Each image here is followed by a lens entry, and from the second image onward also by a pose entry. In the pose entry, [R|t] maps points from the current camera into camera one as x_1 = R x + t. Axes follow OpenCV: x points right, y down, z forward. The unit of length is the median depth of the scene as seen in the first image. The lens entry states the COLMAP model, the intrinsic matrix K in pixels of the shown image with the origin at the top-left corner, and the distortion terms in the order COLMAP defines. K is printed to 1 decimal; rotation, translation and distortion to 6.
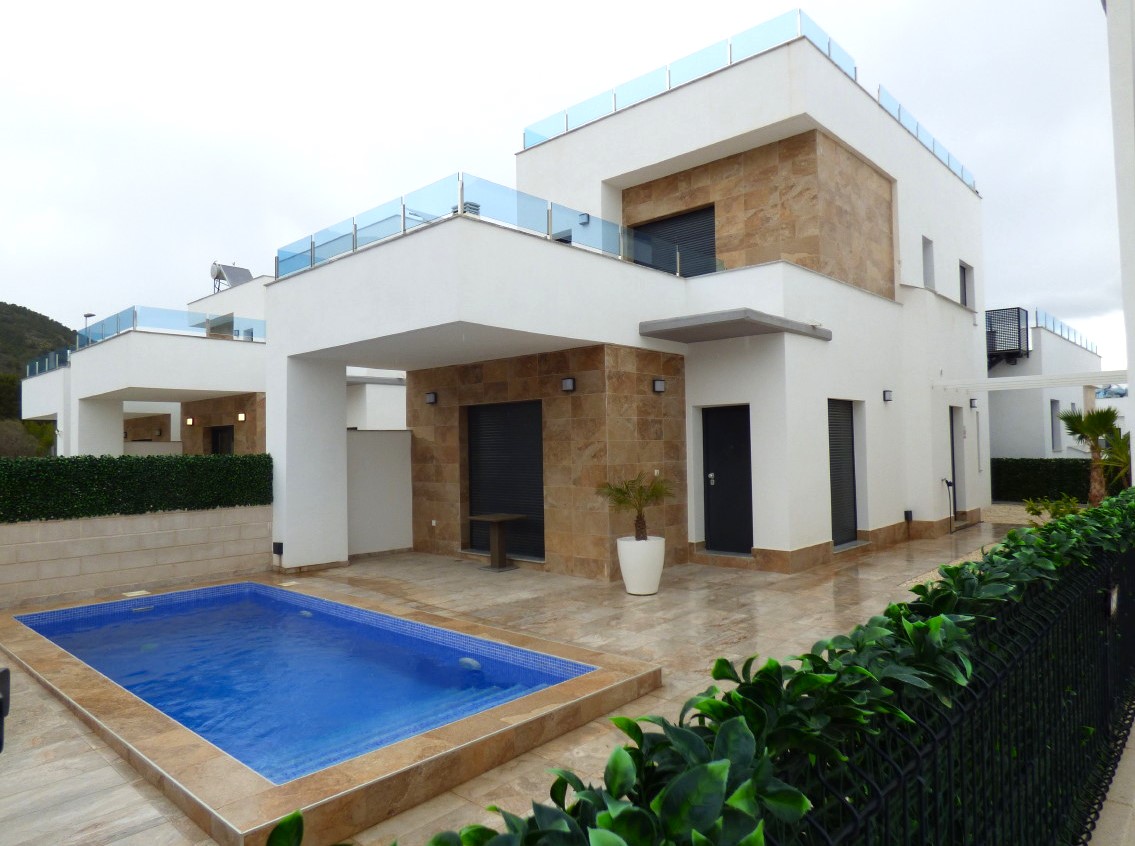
lens RADIAL K [[739.8, 0, 567.5], [0, 739.8, 423.0], [0, 0, 1]] dist [-0.005141, 0.000709]
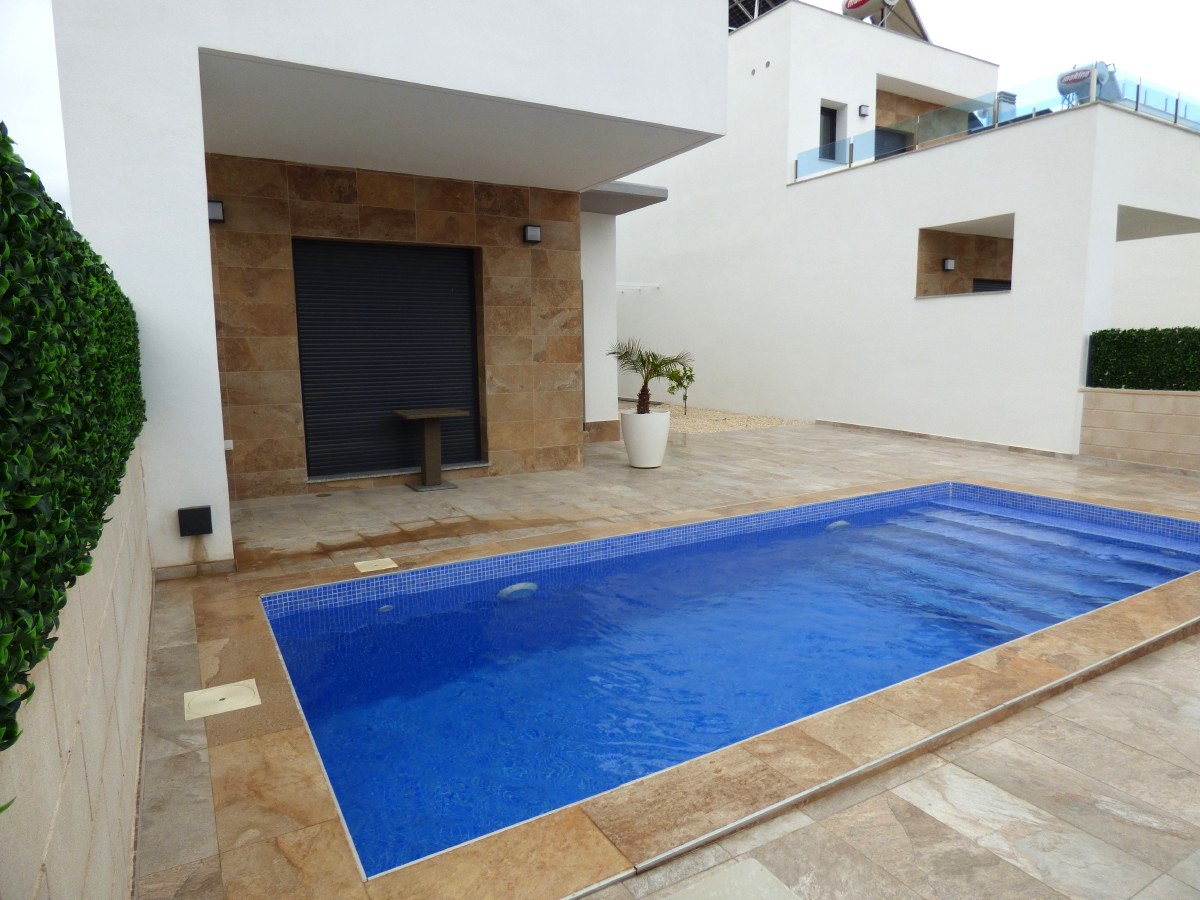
lens RADIAL K [[742.6, 0, 600.0], [0, 742.6, 450.0], [0, 0, 1]] dist [-0.003892, -0.000242]
pose [[0.280910, -0.117562, 0.952507, -0.740224], [-0.024114, 0.991291, 0.129461, 0.070675], [-0.959431, -0.059336, 0.275628, 0.679770]]
